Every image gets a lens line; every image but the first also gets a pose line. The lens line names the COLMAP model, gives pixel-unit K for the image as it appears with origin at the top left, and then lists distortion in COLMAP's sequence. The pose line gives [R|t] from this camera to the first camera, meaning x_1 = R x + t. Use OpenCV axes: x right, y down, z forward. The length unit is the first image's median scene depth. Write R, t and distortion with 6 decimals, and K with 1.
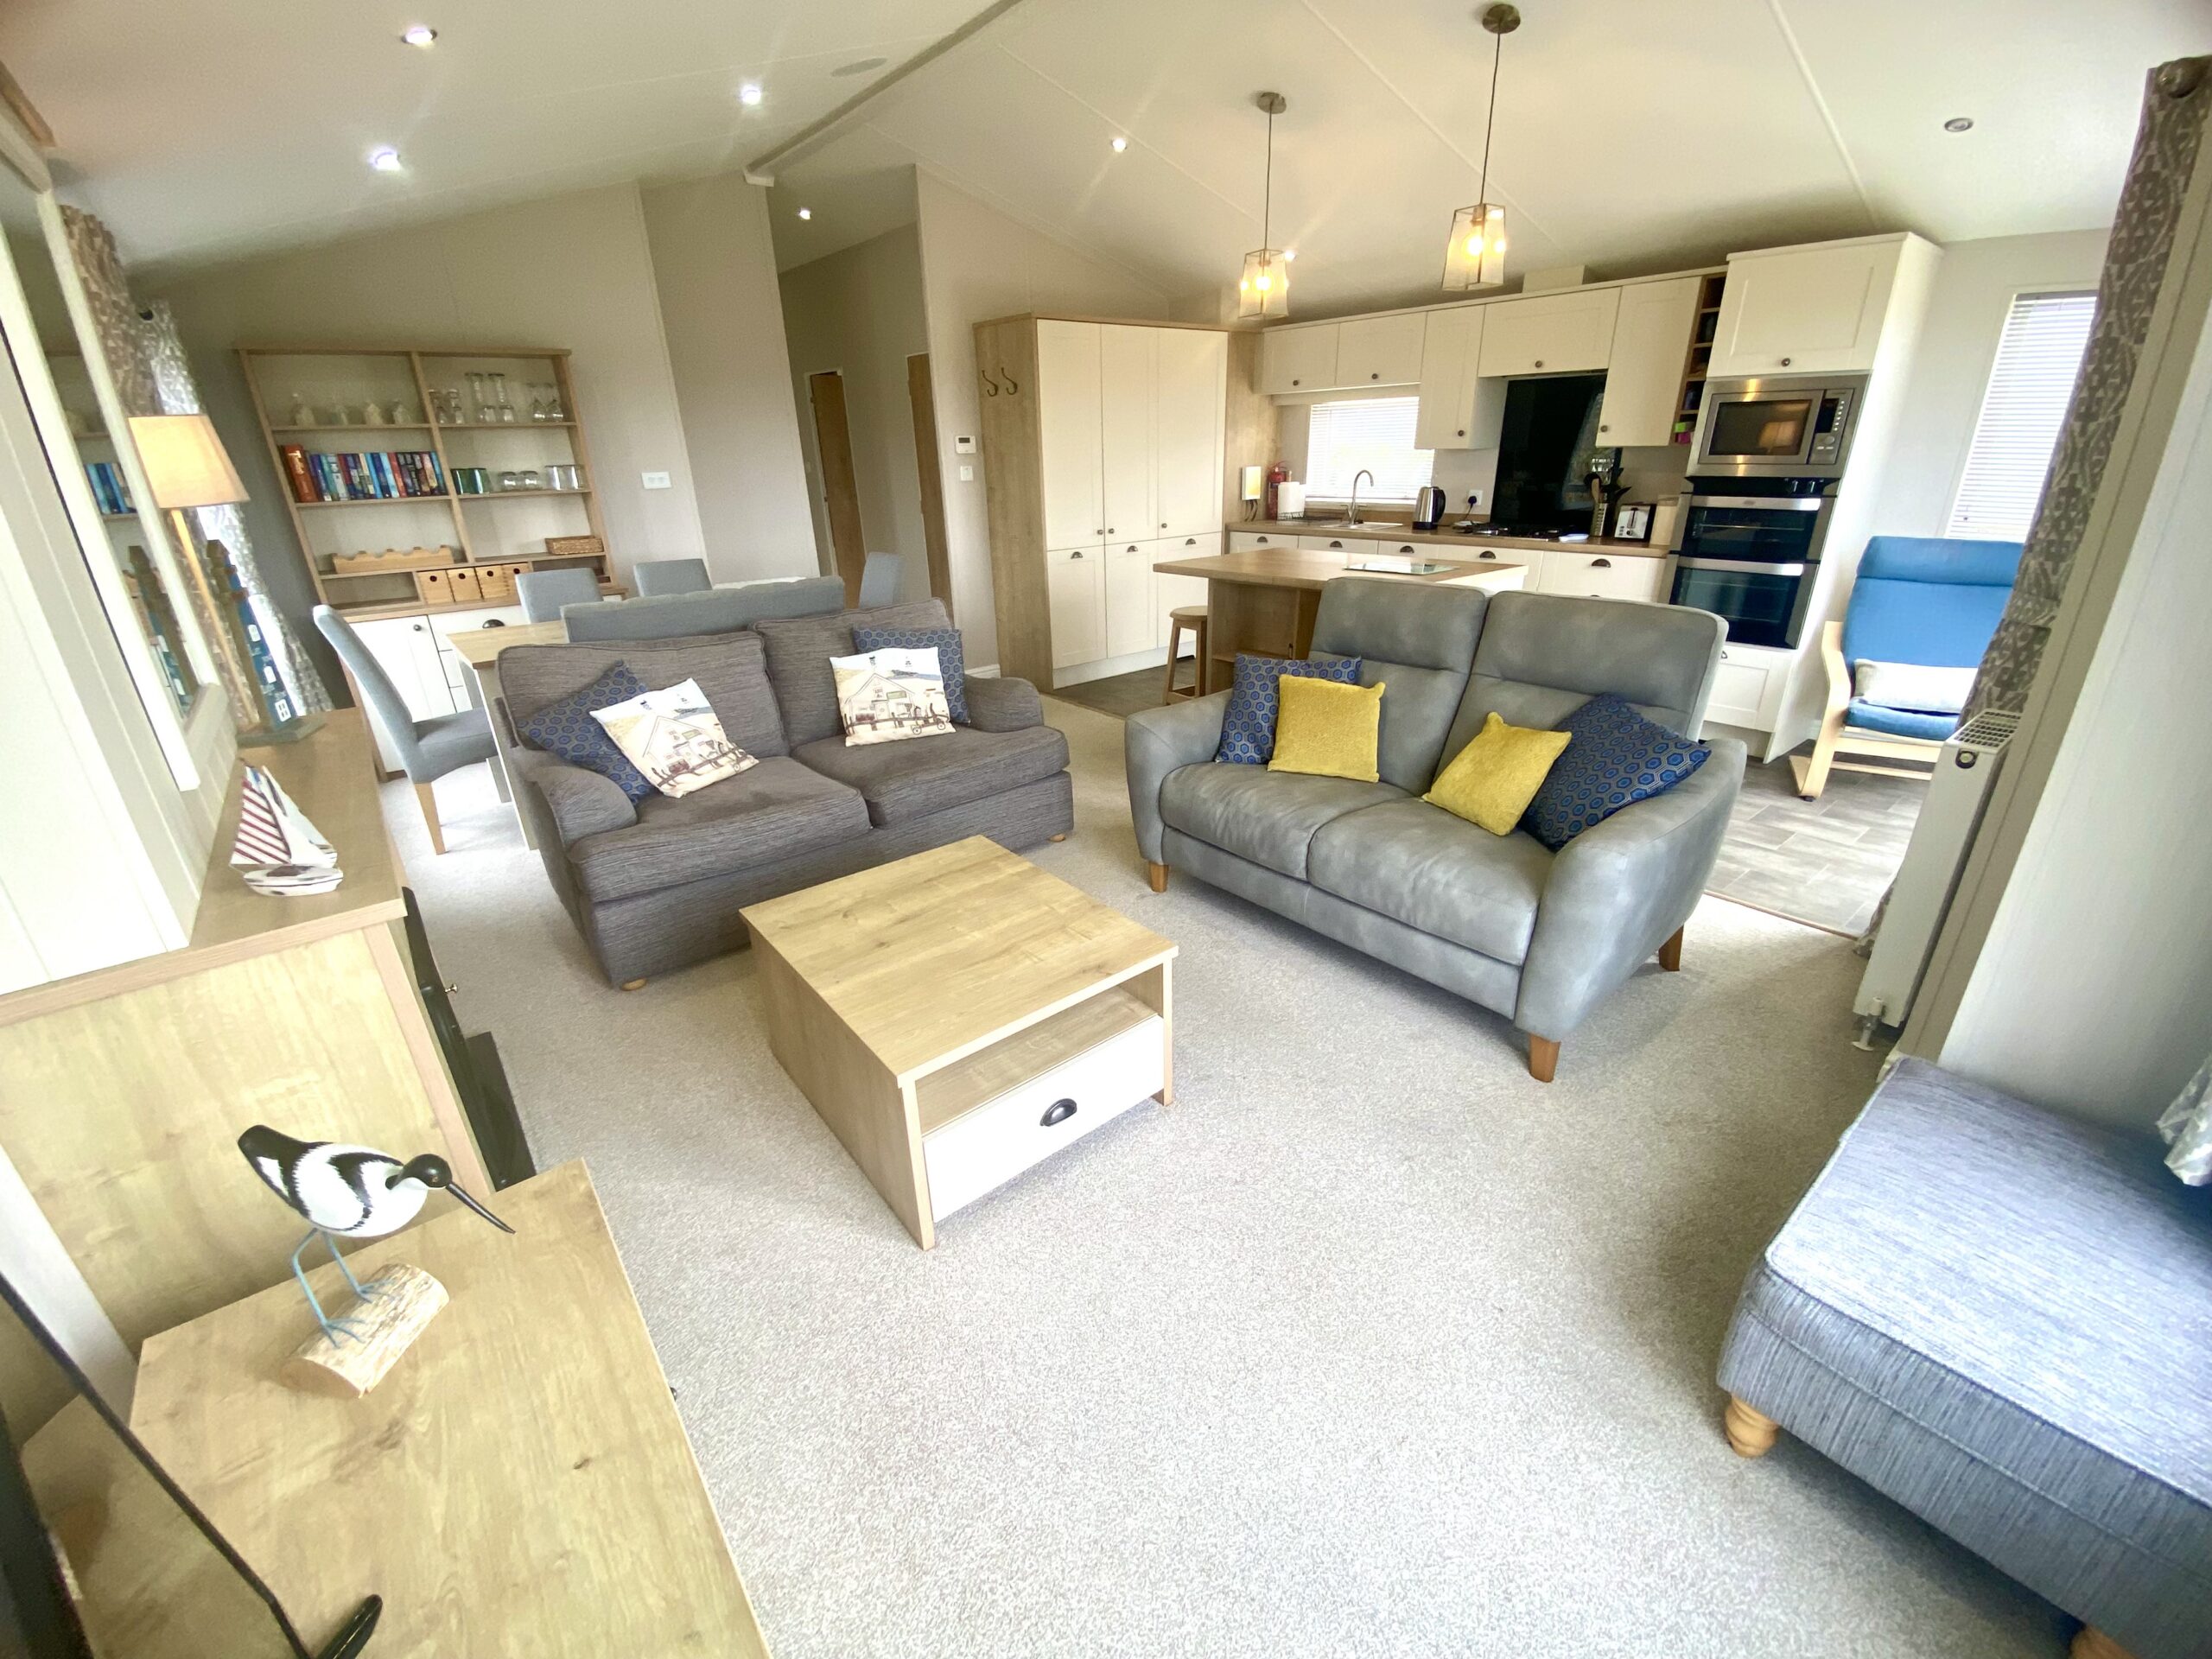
lens RADIAL K [[905.0, 0, 1106.0], [0, 905.0, 829.5], [0, 0, 1]] dist [0.035231, -0.031694]
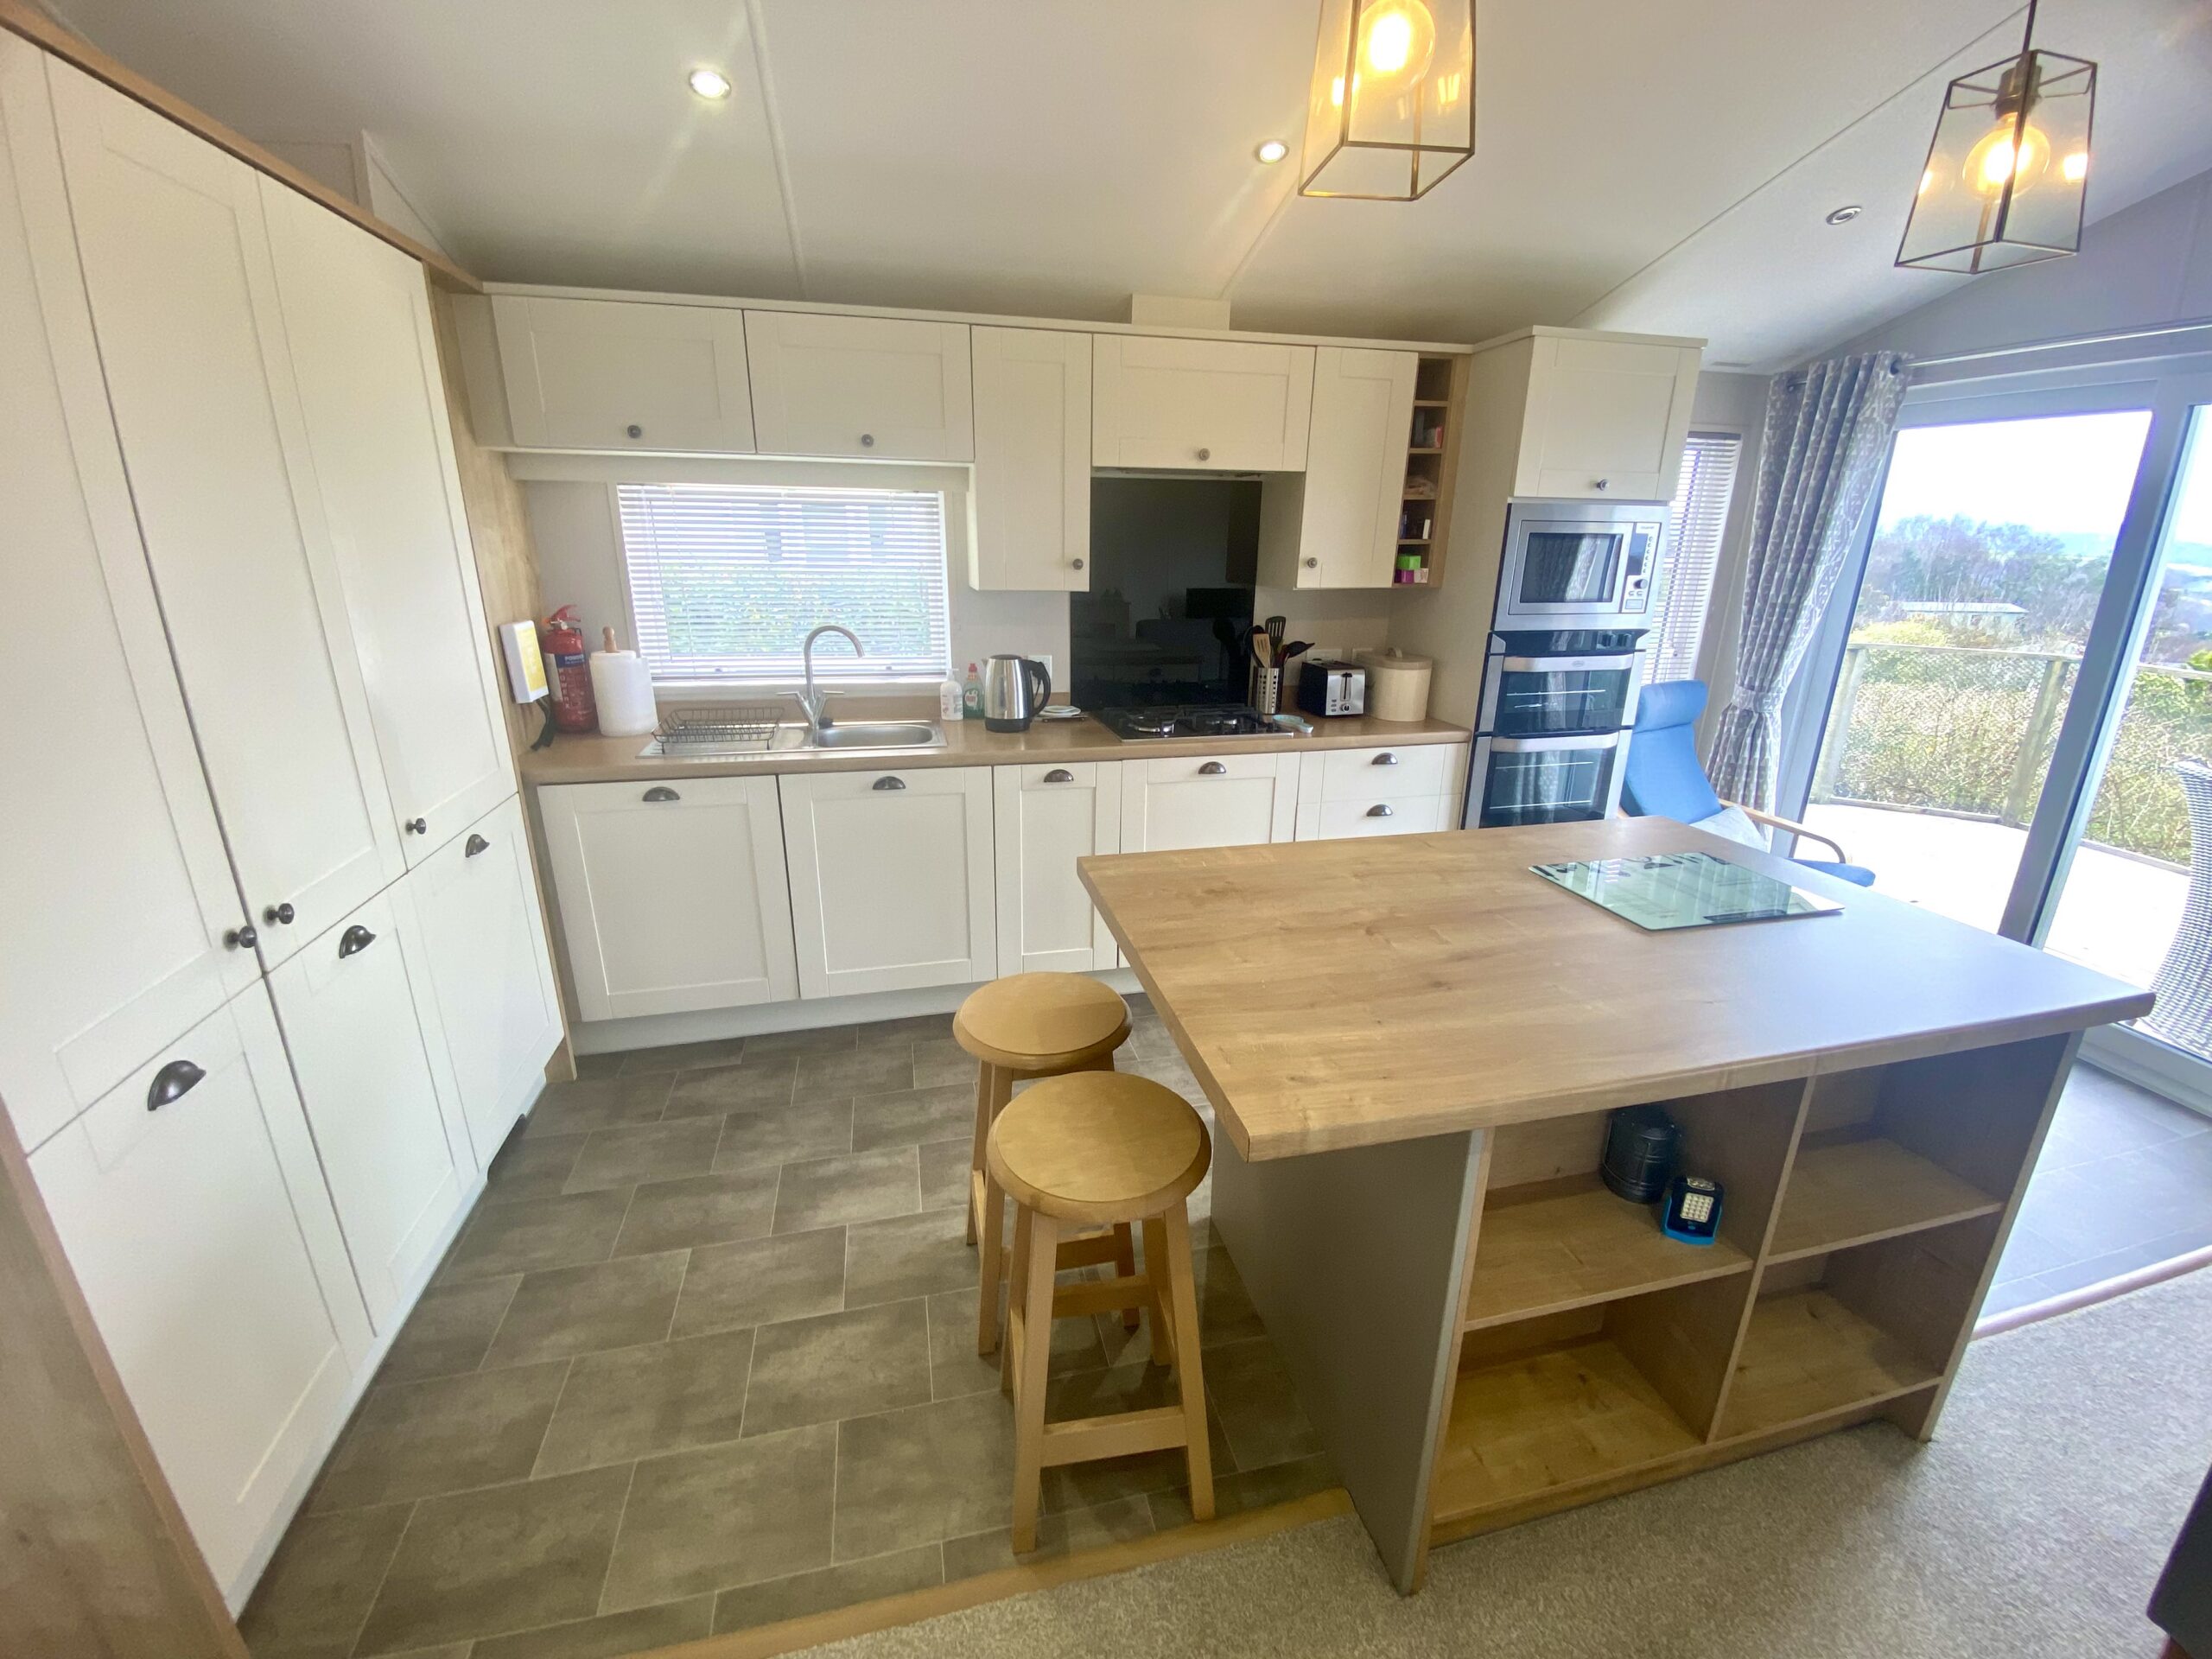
lens RADIAL K [[905.0, 0, 1106.0], [0, 905.0, 829.5], [0, 0, 1]] dist [0.035231, -0.031694]
pose [[0.451321, -0.238364, 0.859937, -0.119354], [0.329858, 0.939973, 0.087430, -0.360007], [-0.829158, 0.244198, 0.502856, 0.830898]]
